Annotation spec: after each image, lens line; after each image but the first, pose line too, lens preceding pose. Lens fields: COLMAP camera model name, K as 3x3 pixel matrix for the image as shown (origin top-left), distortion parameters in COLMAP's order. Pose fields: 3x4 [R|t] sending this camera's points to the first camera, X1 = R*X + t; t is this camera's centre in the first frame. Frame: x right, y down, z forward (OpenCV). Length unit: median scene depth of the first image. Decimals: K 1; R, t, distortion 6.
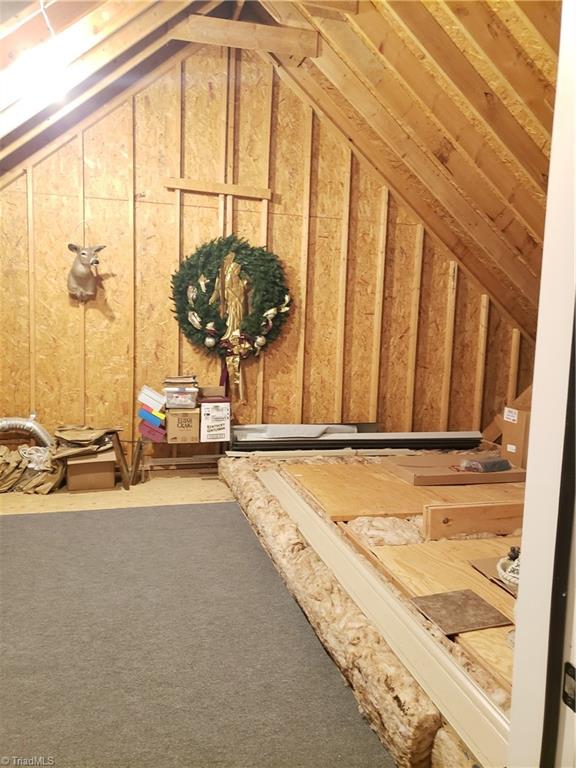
lens RADIAL K [[600.8, 0, 288.1], [0, 600.8, 368.4], [0, 0, 1]] dist [0.160755, -0.346959]
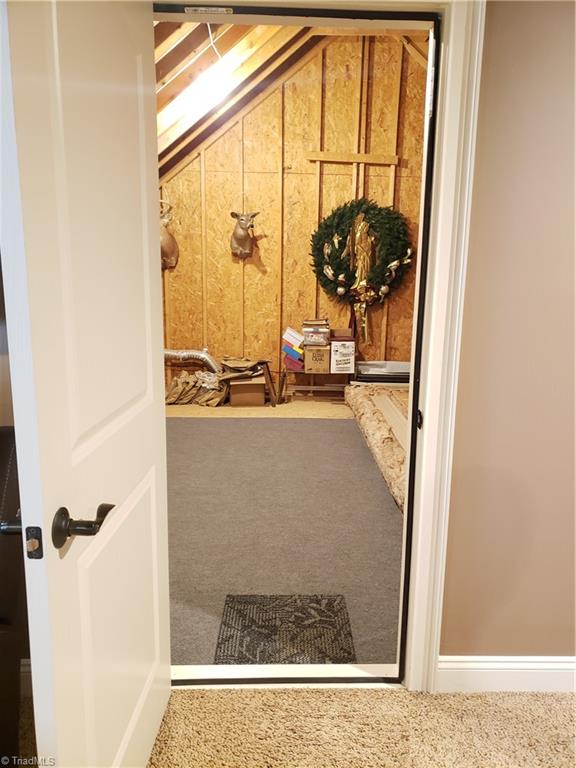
lens RADIAL K [[600.8, 0, 288.1], [0, 600.8, 368.4], [0, 0, 1]] dist [0.160755, -0.346959]
pose [[0.967197, 0.031643, -0.252050, 0.074656], [-0.012477, 0.996931, 0.077280, 0.018042], [0.253722, -0.071601, 0.964623, -0.188529]]
